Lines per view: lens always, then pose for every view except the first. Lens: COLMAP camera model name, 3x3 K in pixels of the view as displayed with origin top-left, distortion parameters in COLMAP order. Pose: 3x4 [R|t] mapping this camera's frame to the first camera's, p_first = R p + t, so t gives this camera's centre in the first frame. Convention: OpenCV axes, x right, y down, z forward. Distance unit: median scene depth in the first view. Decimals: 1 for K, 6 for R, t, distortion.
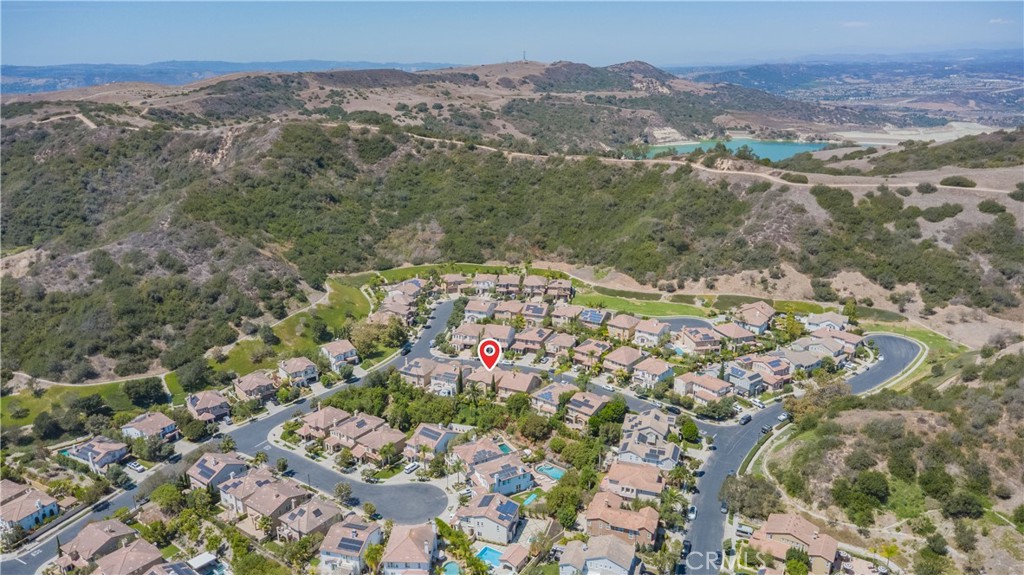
lens RADIAL K [[723.4, 0, 512.0], [0, 723.4, 287.5], [0, 0, 1]] dist [0.030233, -0.043947]
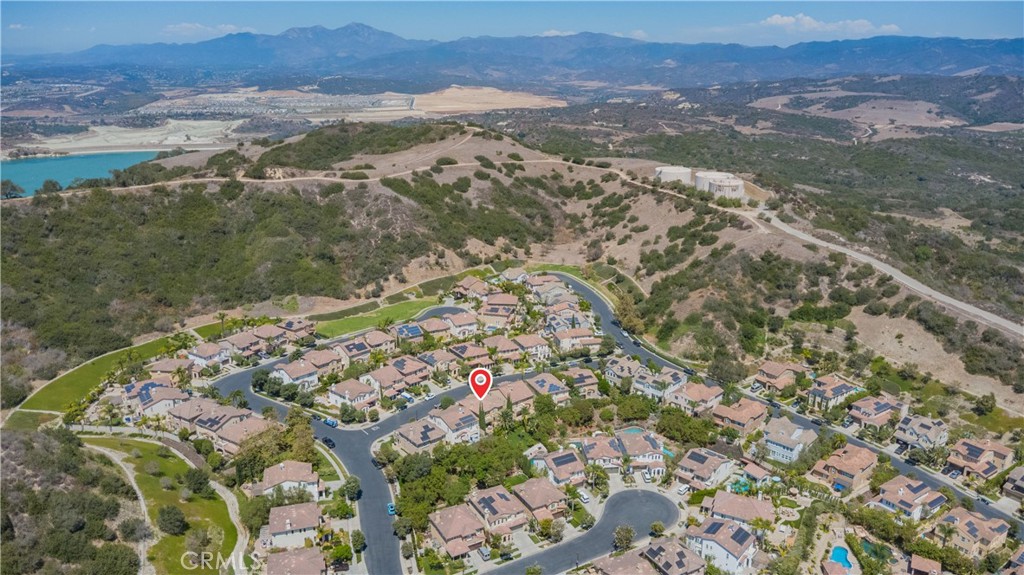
lens RADIAL K [[723.4, 0, 512.0], [0, 723.4, 287.5], [0, 0, 1]] dist [0.030233, -0.043947]
pose [[0.425741, -0.264689, 0.865265, -0.662867], [0.270600, 0.949740, 0.157385, -0.132868], [-0.863435, 0.167136, 0.475968, 0.416001]]
